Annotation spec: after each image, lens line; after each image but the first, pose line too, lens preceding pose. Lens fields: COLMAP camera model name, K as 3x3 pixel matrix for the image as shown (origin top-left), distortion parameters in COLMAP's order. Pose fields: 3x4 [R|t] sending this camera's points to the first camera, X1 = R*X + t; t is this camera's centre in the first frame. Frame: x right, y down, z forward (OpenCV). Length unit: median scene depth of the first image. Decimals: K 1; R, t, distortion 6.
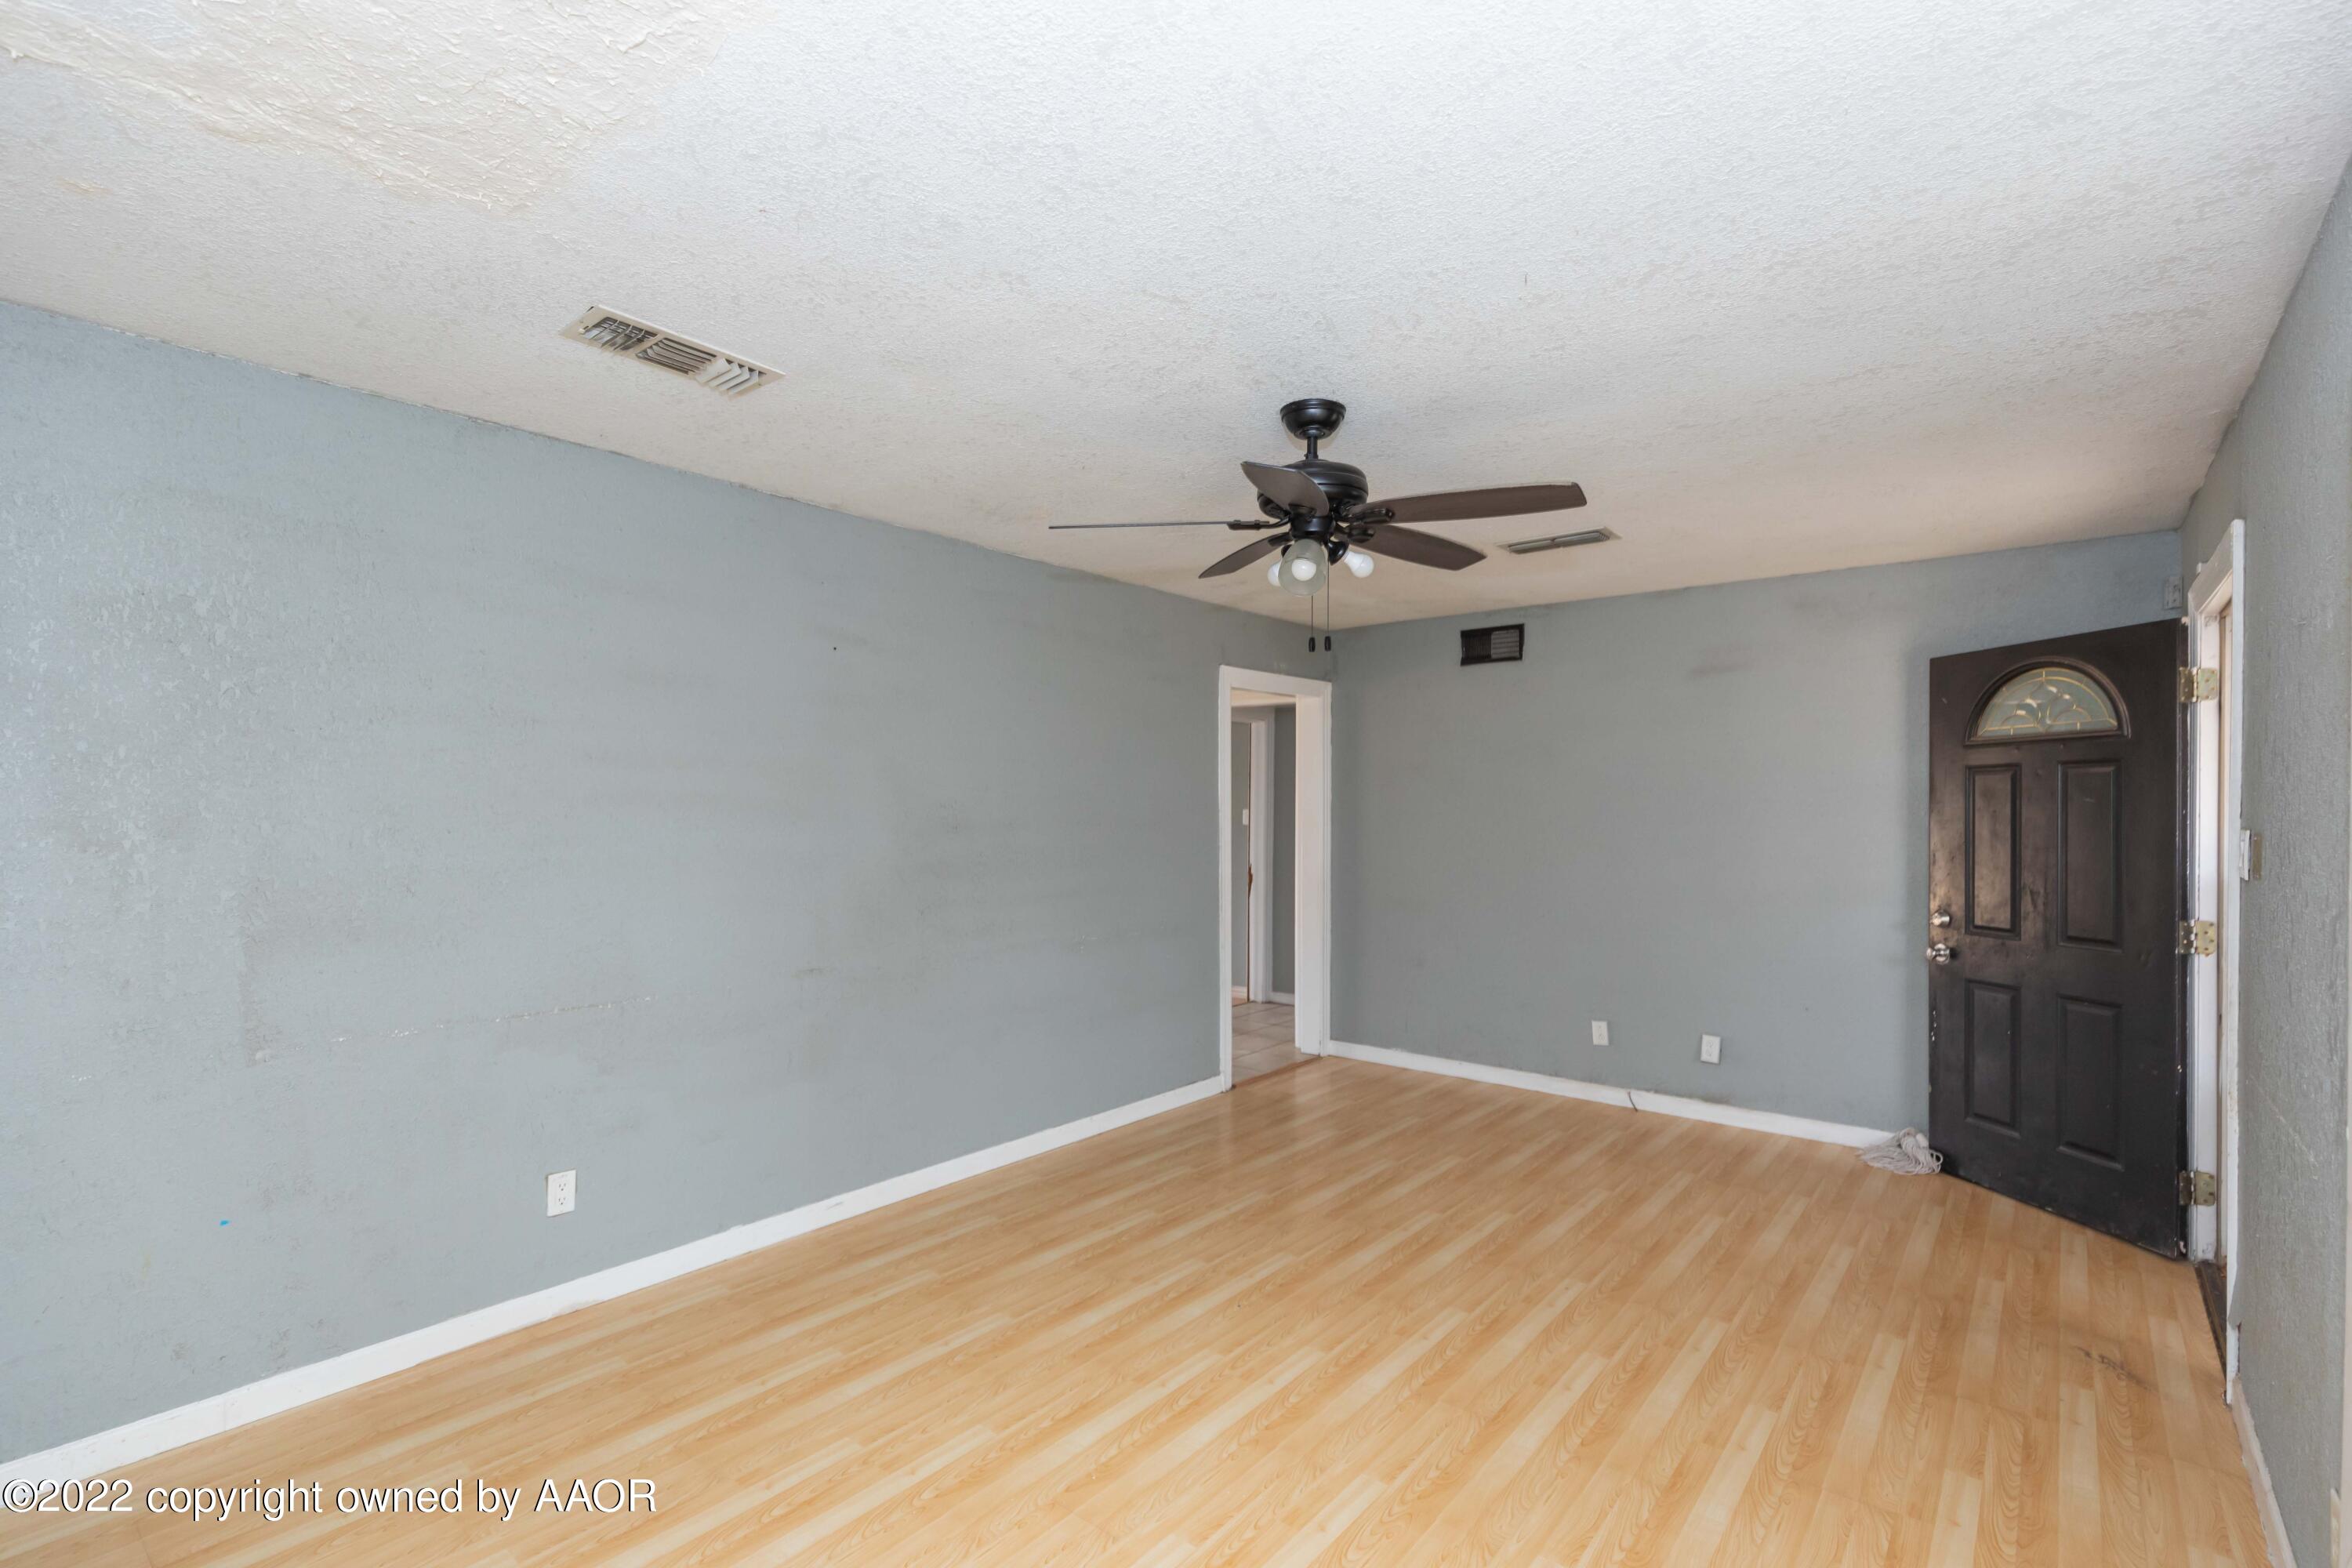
lens RADIAL K [[1061.3, 0, 1134.5], [0, 1061.3, 813.9], [0, 0, 1]] dist [-0.001872, -0.000334]
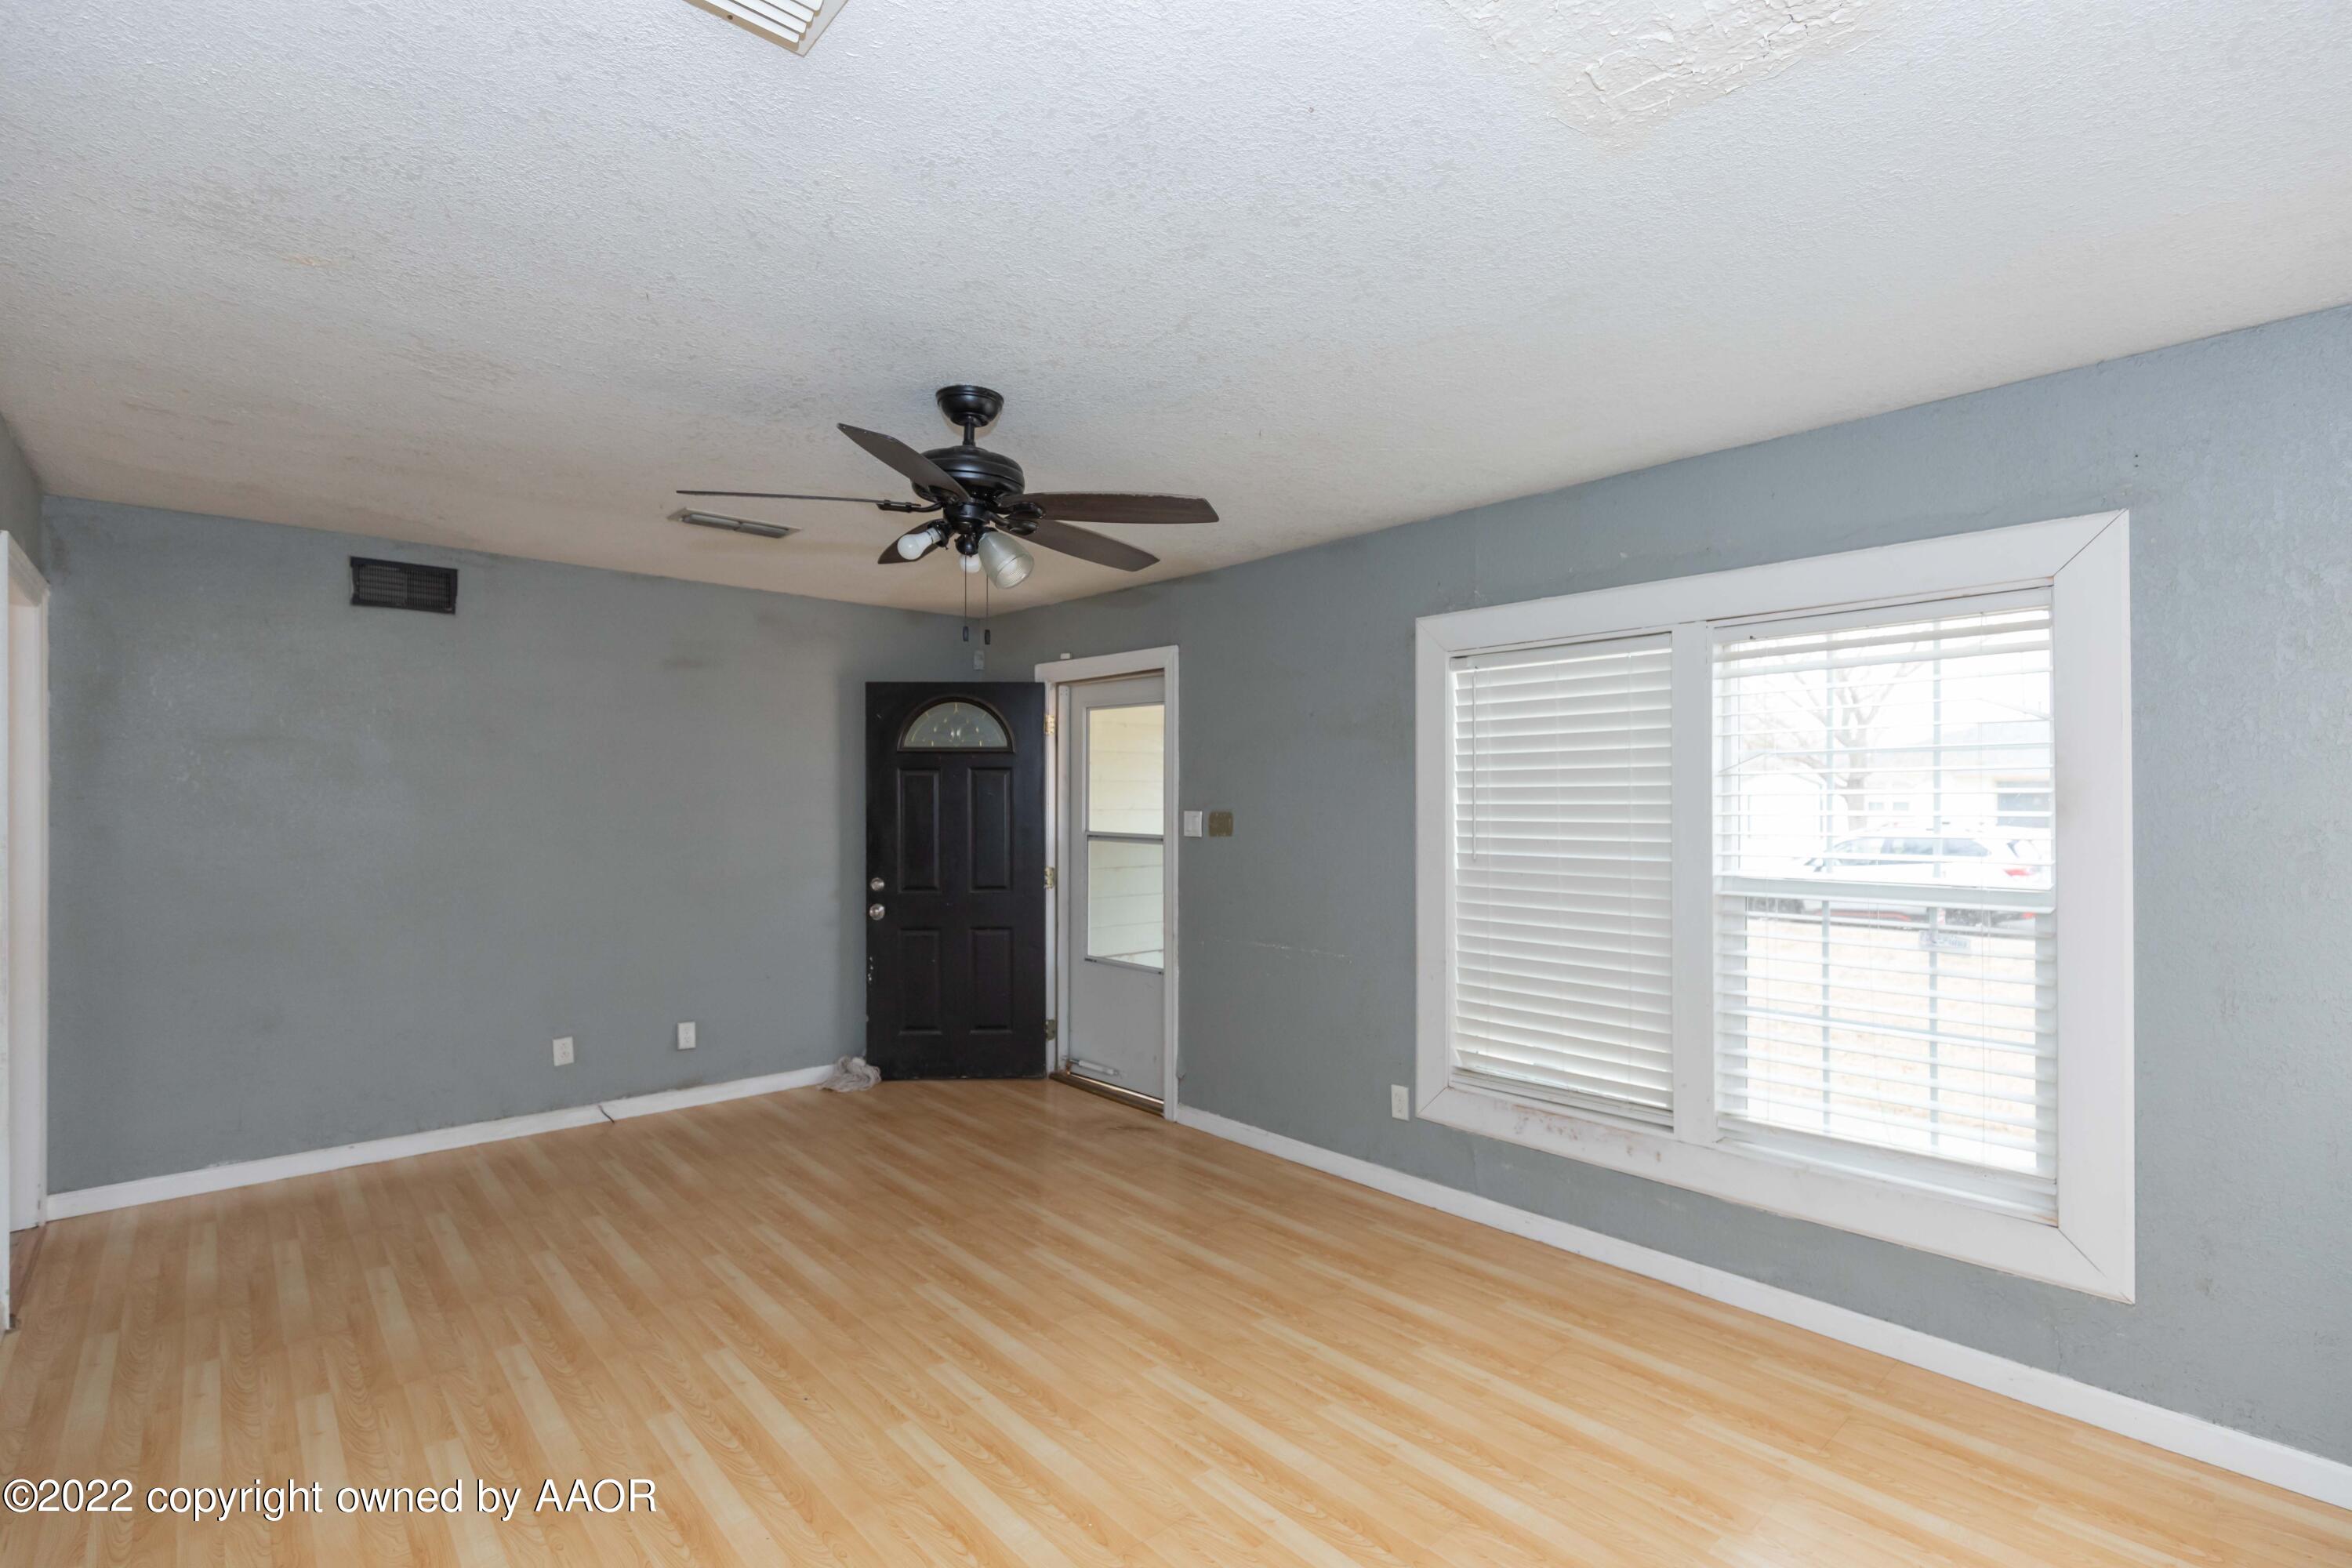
lens RADIAL K [[1124.1, 0, 1239.5], [0, 1124.1, 790.9], [0, 0, 1]] dist [0.004020, 0.000037]
pose [[0.097460, 0.002161, 0.995237, -0.569930], [0.003632, 0.999990, -0.002527, -0.010489], [-0.995233, 0.003861, 0.097451, 0.430790]]
